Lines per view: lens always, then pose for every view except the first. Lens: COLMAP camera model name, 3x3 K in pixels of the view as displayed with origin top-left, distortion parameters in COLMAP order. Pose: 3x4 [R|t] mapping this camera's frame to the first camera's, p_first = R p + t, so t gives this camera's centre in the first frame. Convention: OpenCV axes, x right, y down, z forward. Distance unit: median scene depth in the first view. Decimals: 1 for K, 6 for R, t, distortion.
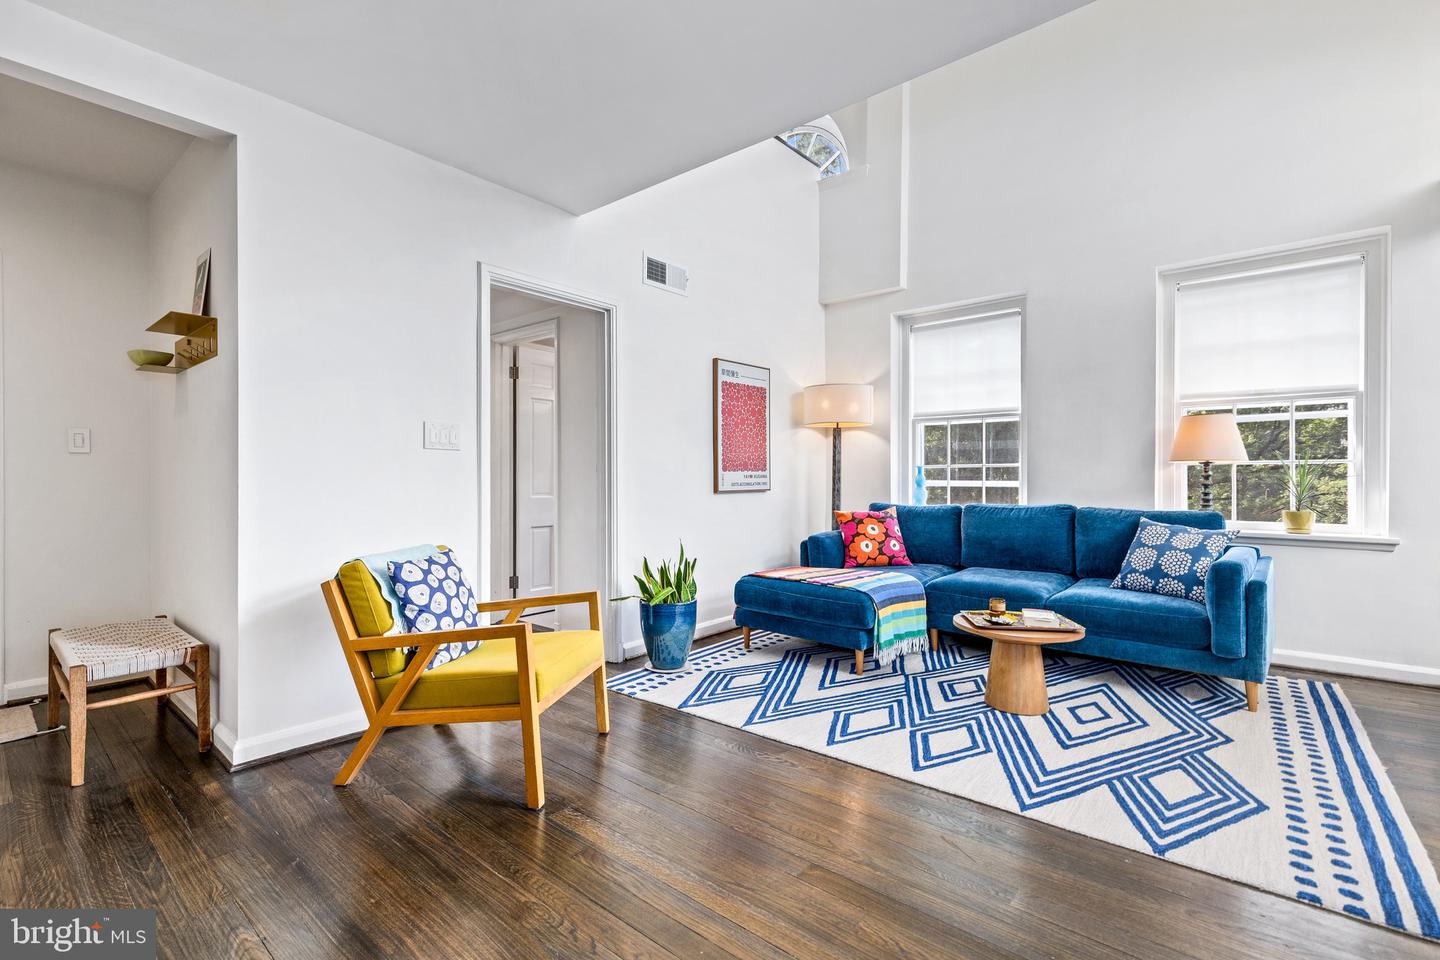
lens RADIAL K [[646.8, 0, 707.7], [0, 646.8, 475.9], [0, 0, 1]] dist [0.000936, -0.000313]
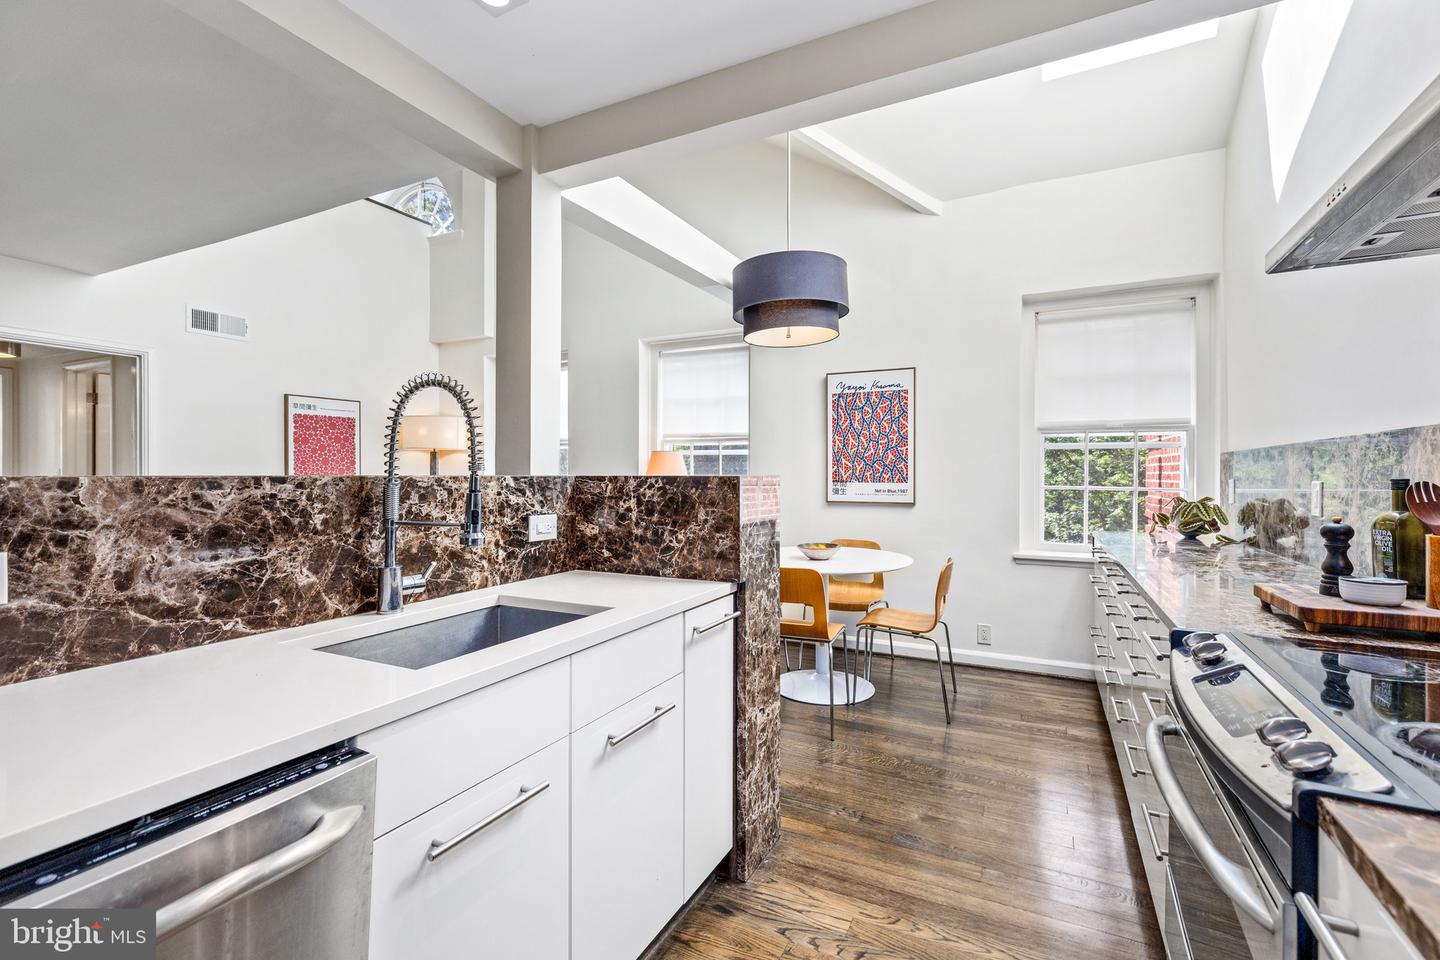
lens RADIAL K [[646.8, 0, 714.1], [0, 646.8, 471.4], [0, 0, 1]] dist [0.000936, -0.000313]
pose [[0.969706, 0.001526, 0.244270, 0.545585], [-0.001141, 0.999998, -0.001718, -0.049659], [-0.244272, 0.001387, 0.969706, -0.353193]]
